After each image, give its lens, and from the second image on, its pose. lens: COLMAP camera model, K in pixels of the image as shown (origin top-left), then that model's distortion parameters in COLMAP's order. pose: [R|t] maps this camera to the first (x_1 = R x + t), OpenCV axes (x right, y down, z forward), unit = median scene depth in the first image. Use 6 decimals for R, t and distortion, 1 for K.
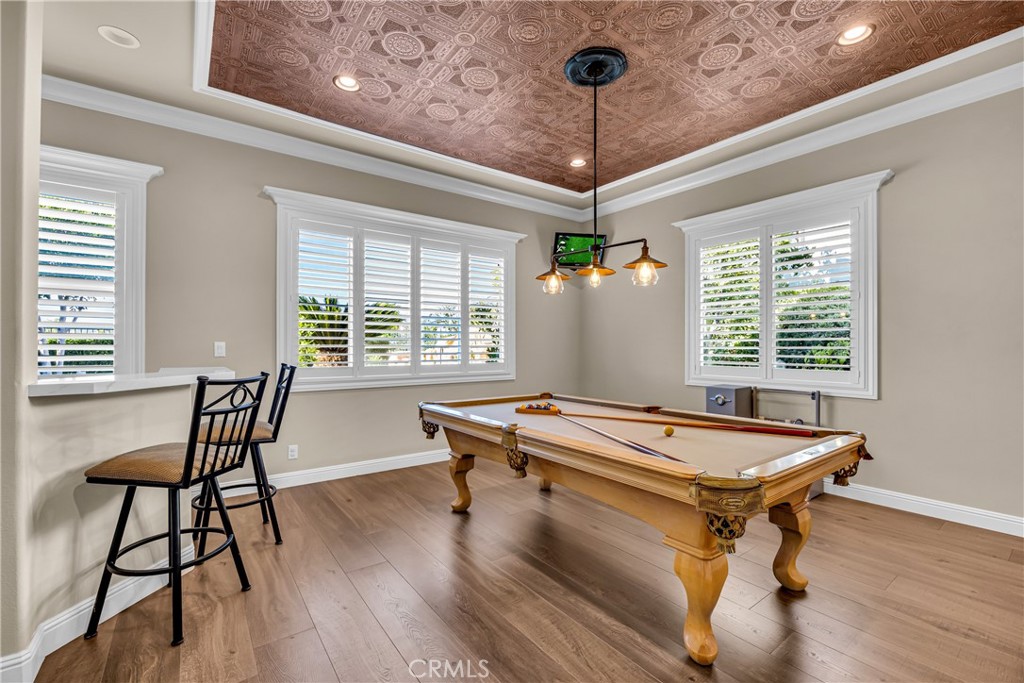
lens RADIAL K [[438.3, 0, 515.1], [0, 438.3, 333.7], [0, 0, 1]] dist [-0.001194, -0.000074]
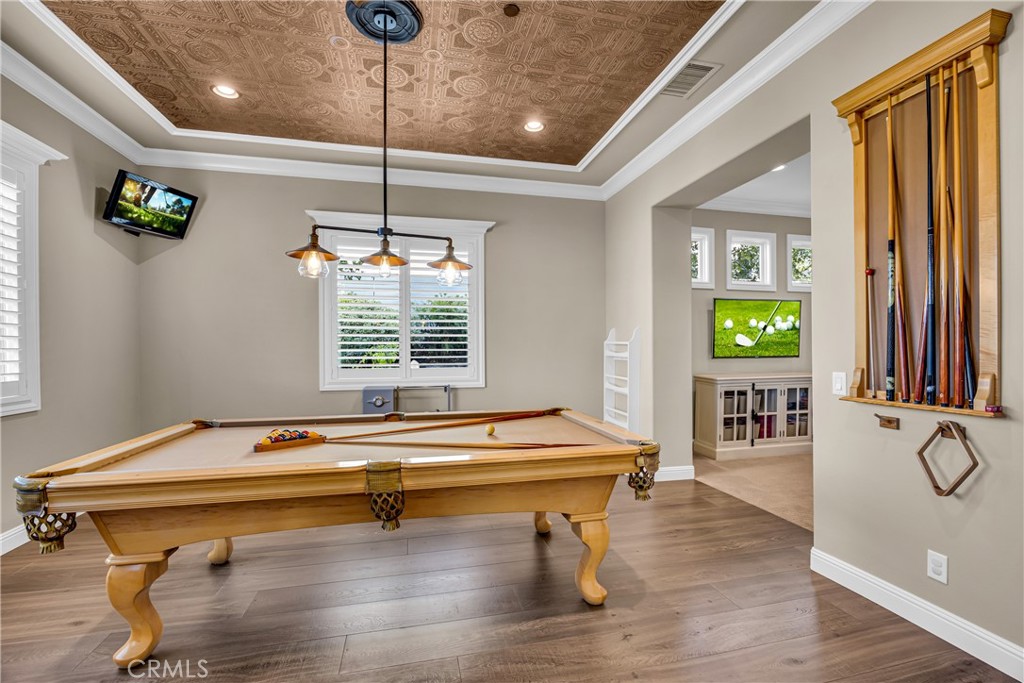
lens RADIAL K [[443.3, 0, 512.0], [0, 443.3, 341.5], [0, 0, 1]] dist [-0.001850, -0.000093]
pose [[0.407701, 0.009508, 0.913066, -0.371894], [-0.020390, 0.999791, -0.001306, 0.006991], [-0.912888, -0.018085, 0.407810, 0.325478]]
